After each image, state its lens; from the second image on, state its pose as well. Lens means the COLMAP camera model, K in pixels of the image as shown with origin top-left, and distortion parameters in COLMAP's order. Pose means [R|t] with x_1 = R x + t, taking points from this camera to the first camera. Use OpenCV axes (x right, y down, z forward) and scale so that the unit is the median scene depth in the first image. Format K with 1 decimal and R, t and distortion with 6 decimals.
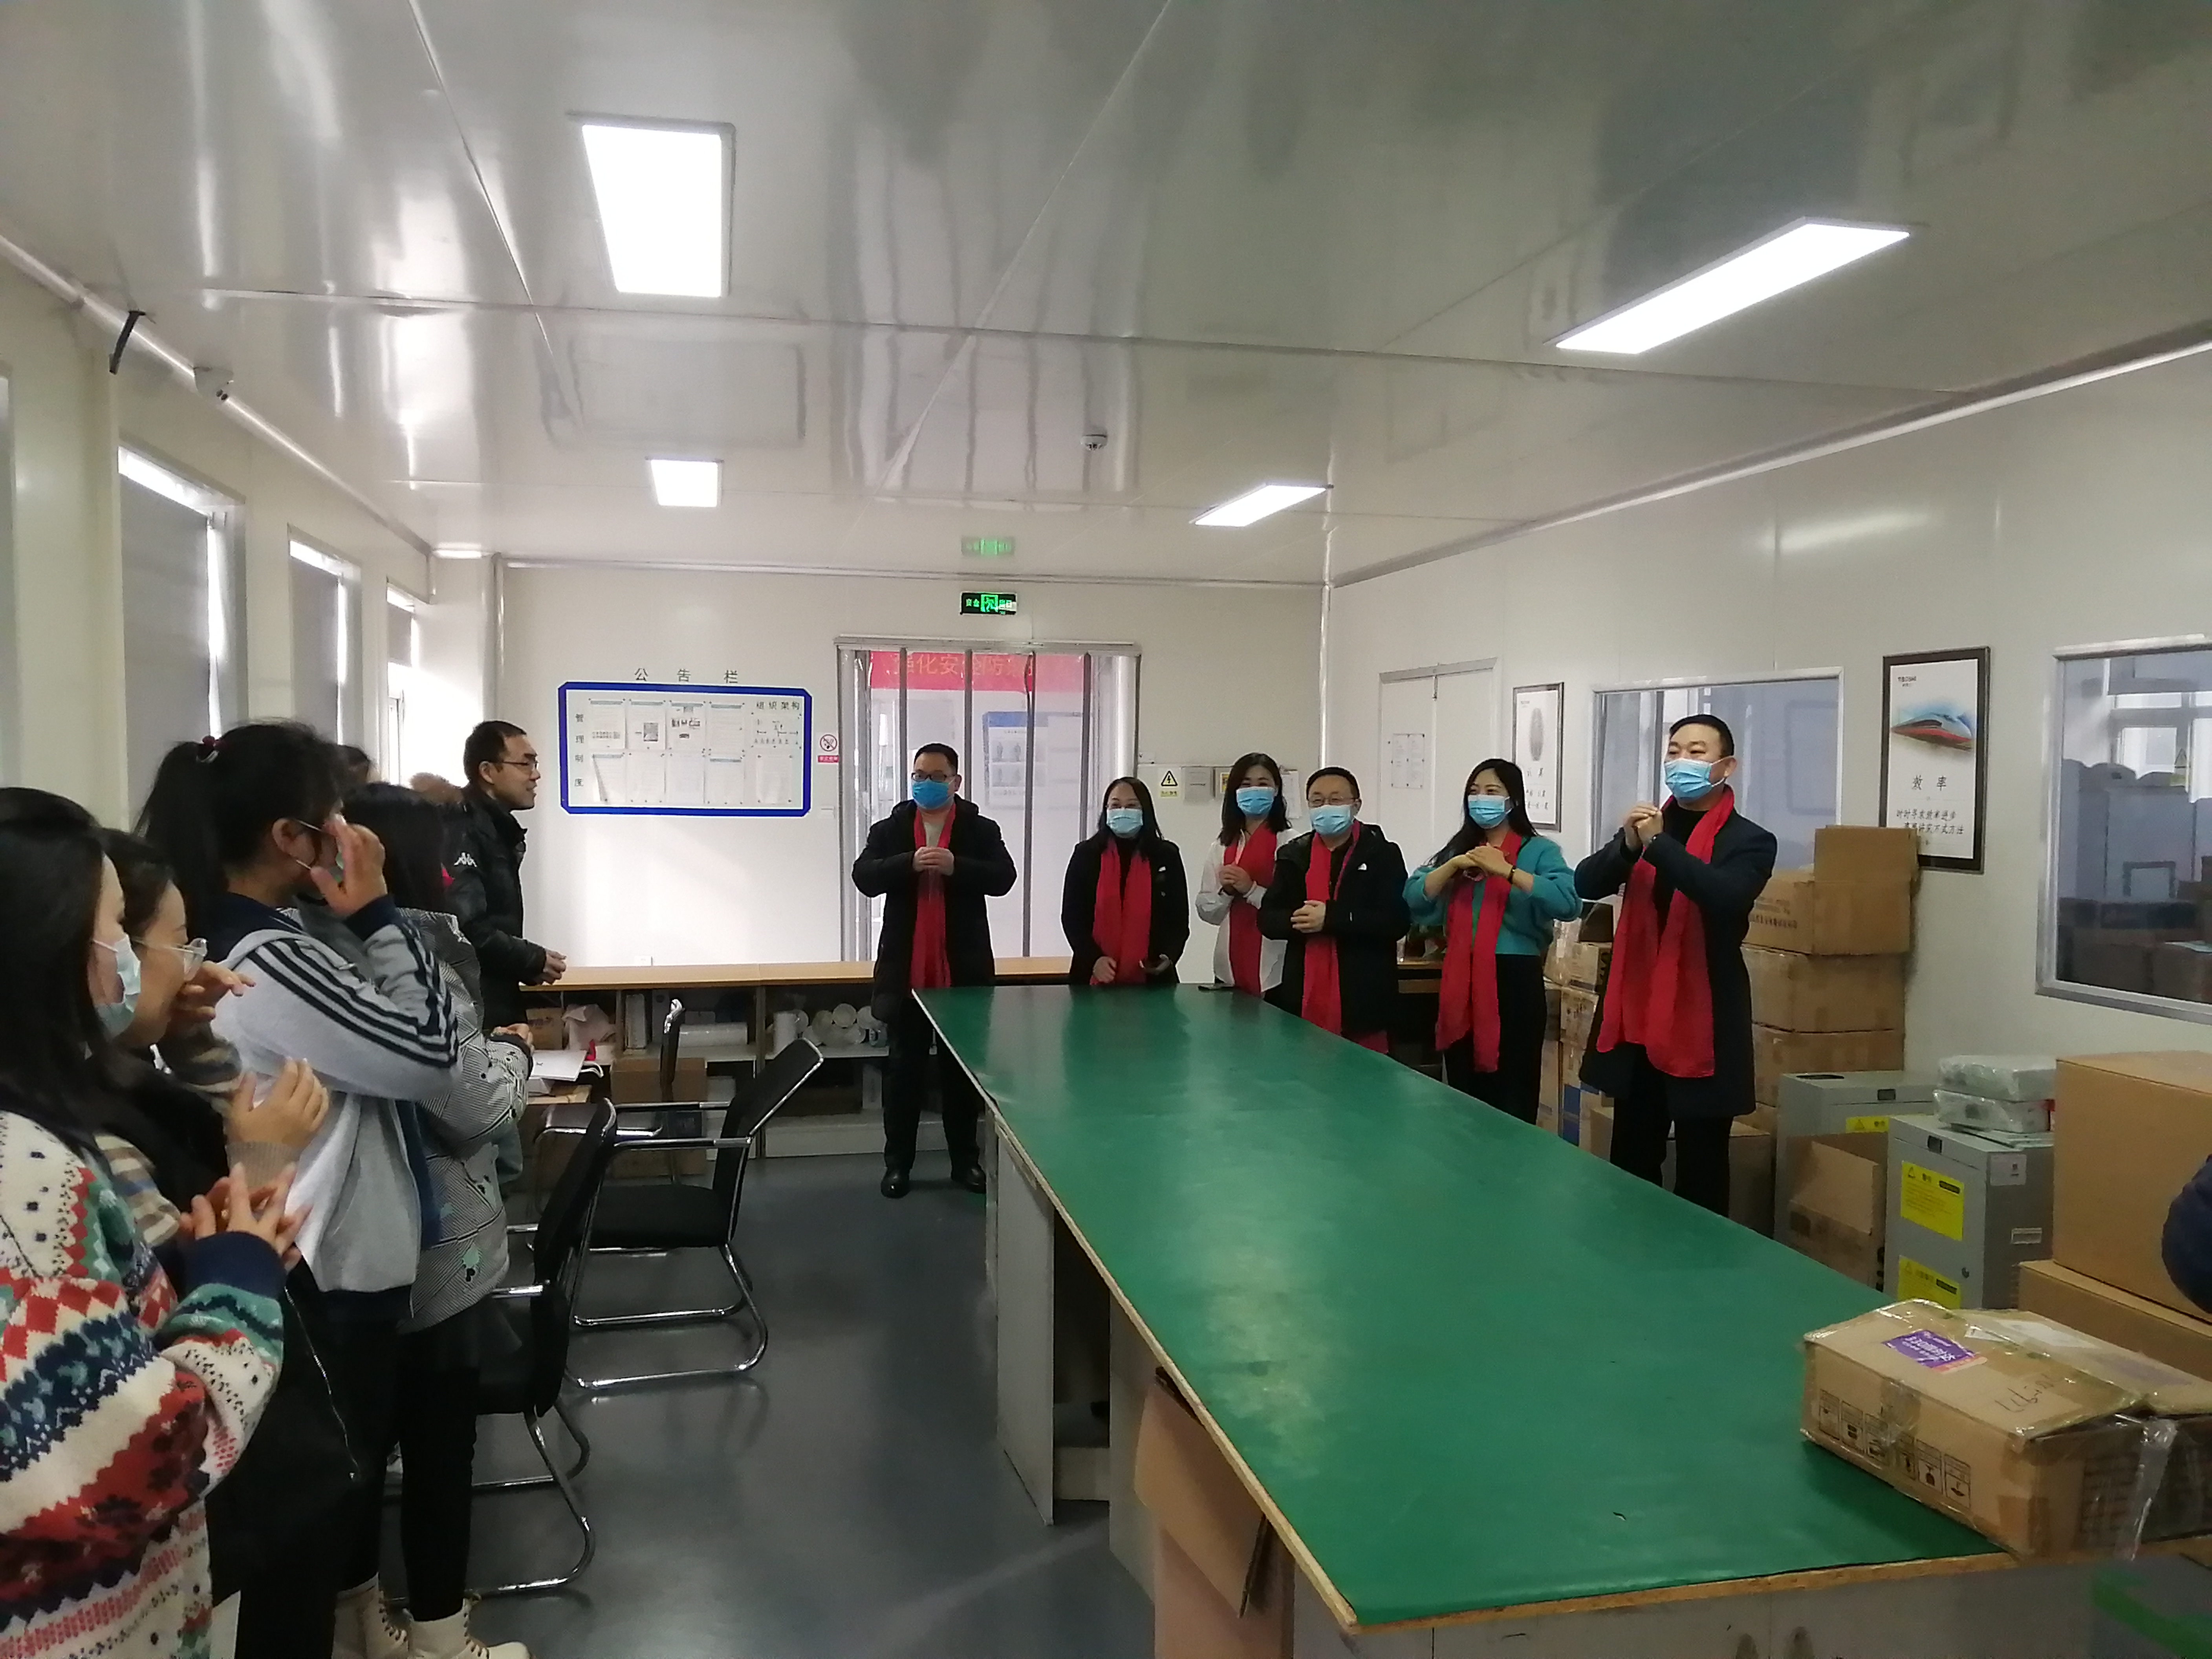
lens RADIAL K [[1753.2, 0, 1107.1], [0, 1753.2, 827.9], [0, 0, 1]] dist [-0.001984, -0.000518]
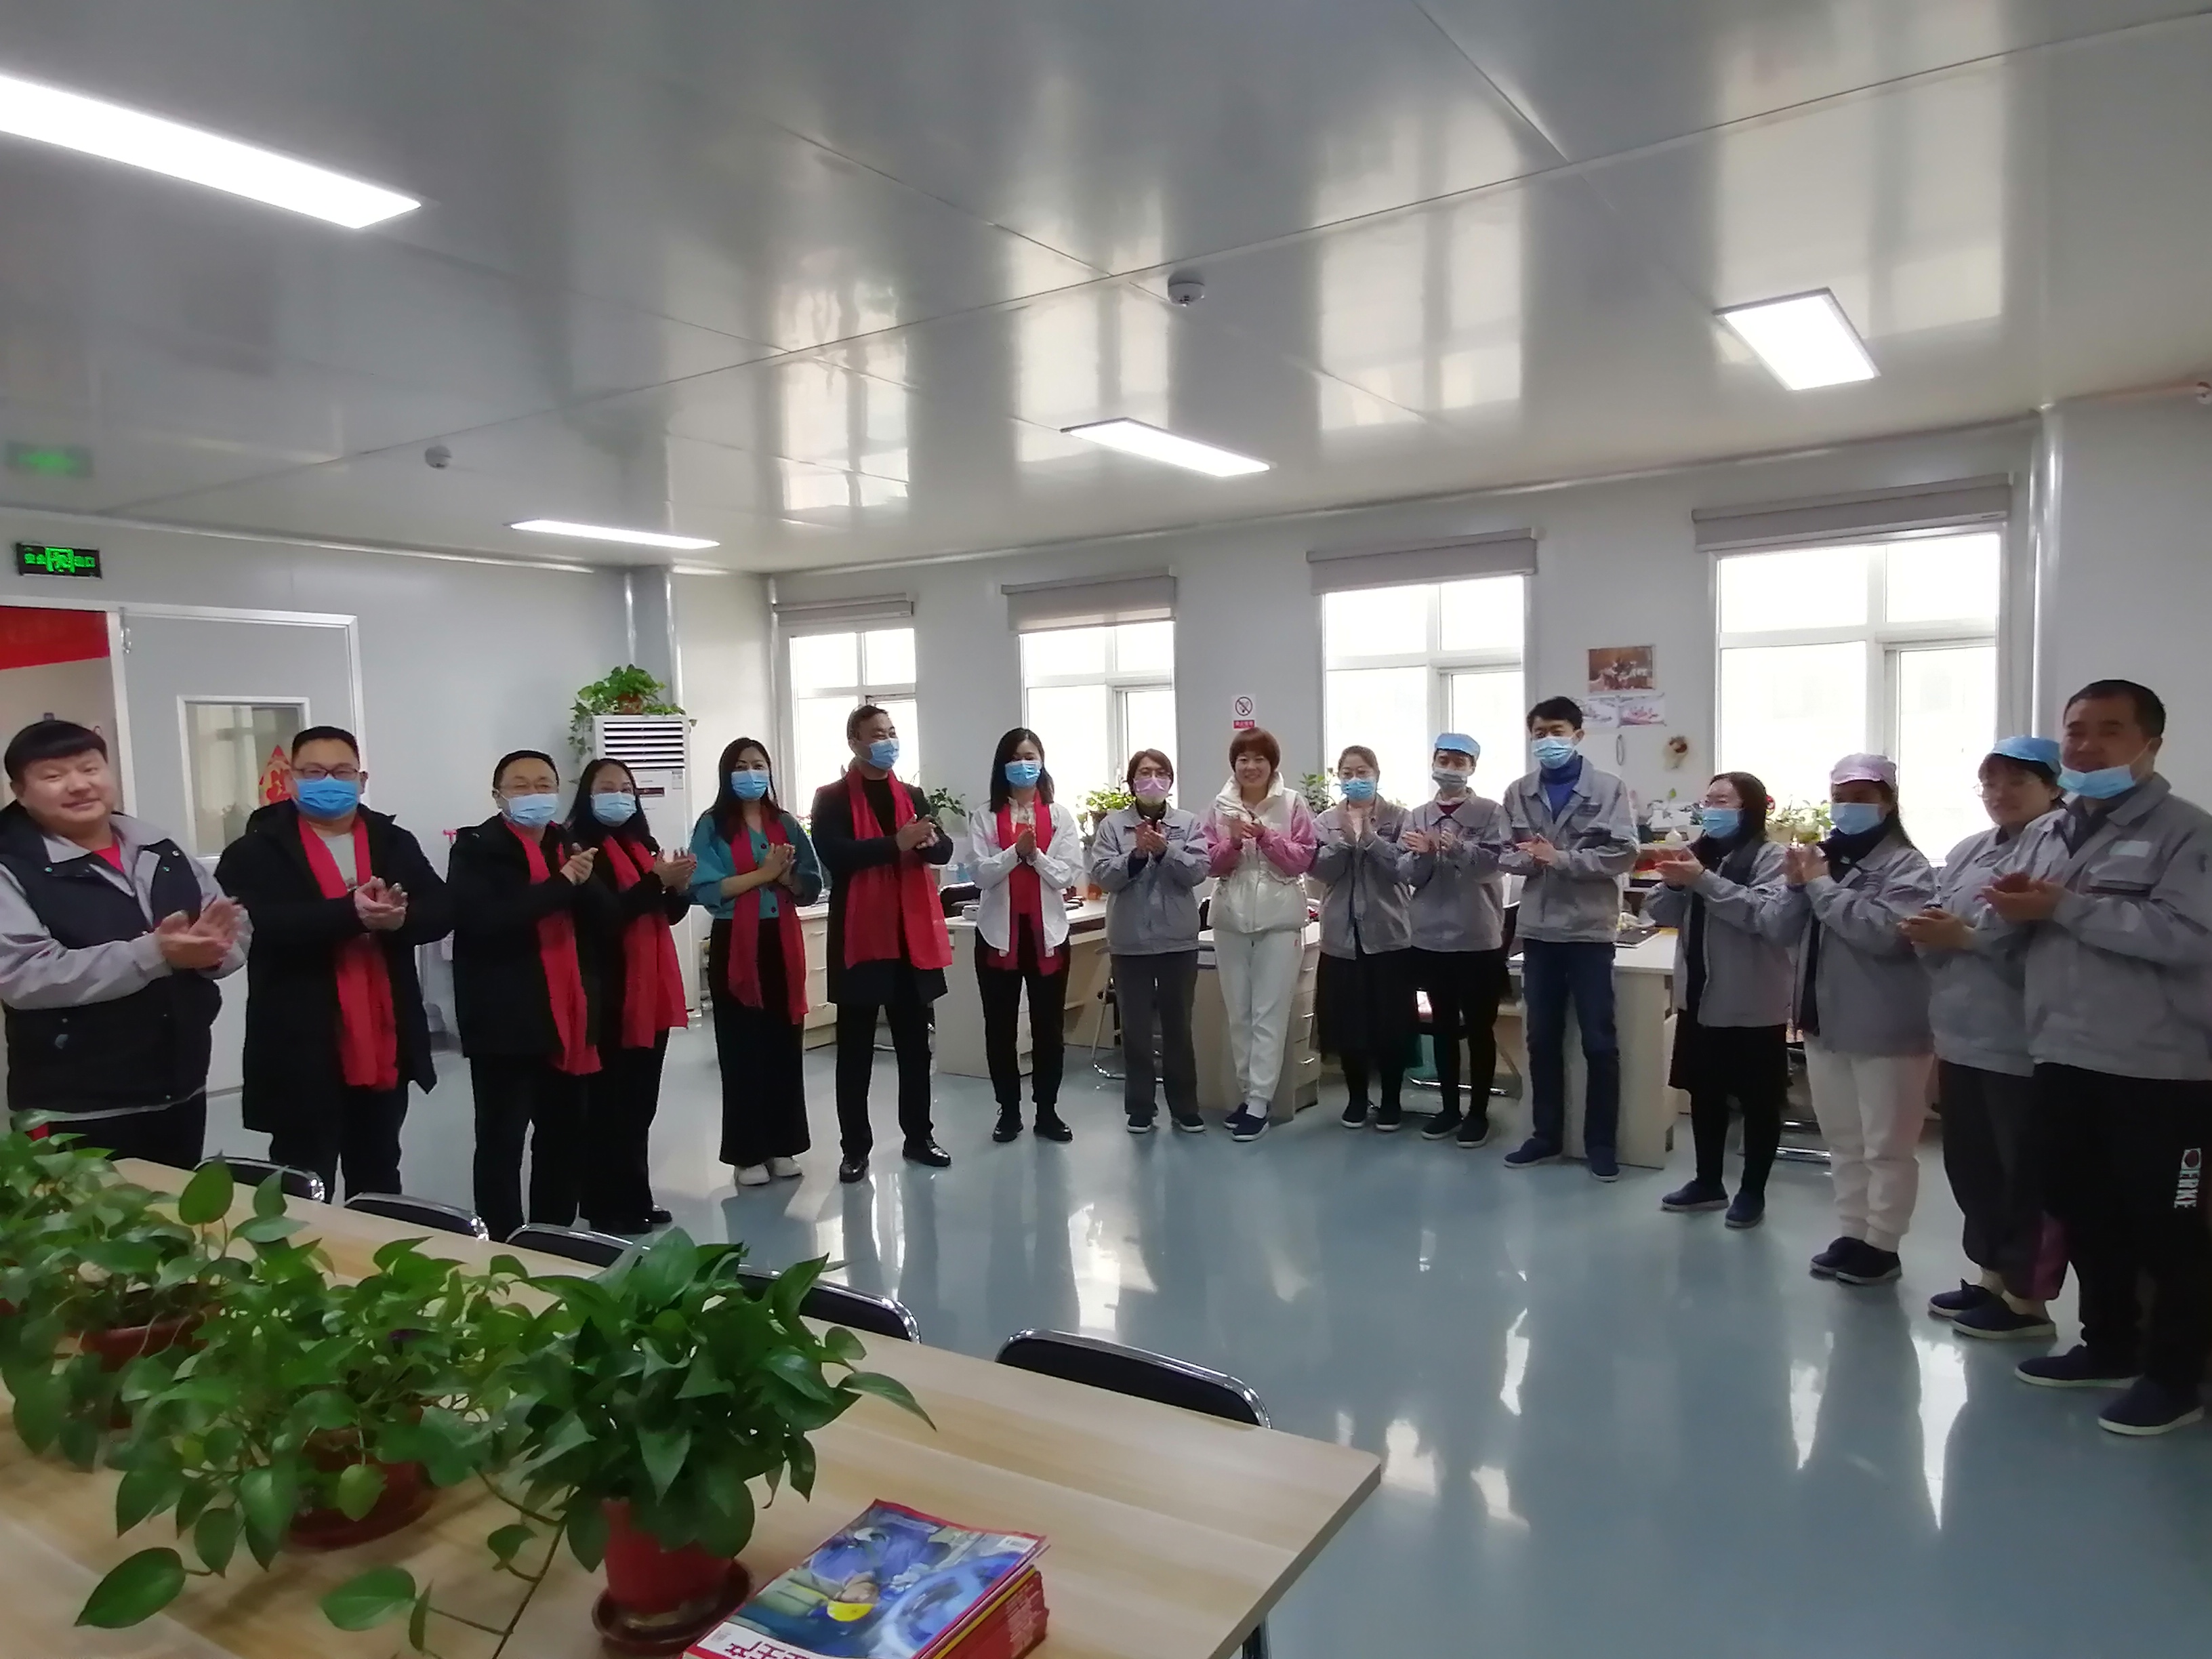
lens RADIAL K [[1536.6, 0, 1105.9], [0, 1536.6, 833.5], [0, 0, 1]] dist [0.002014, 0.000855]
pose [[0.687921, -0.085134, 0.720775, -0.249420], [0.066354, 0.996315, 0.054349, -0.014428], [-0.722746, 0.010438, 0.691035, 0.199406]]
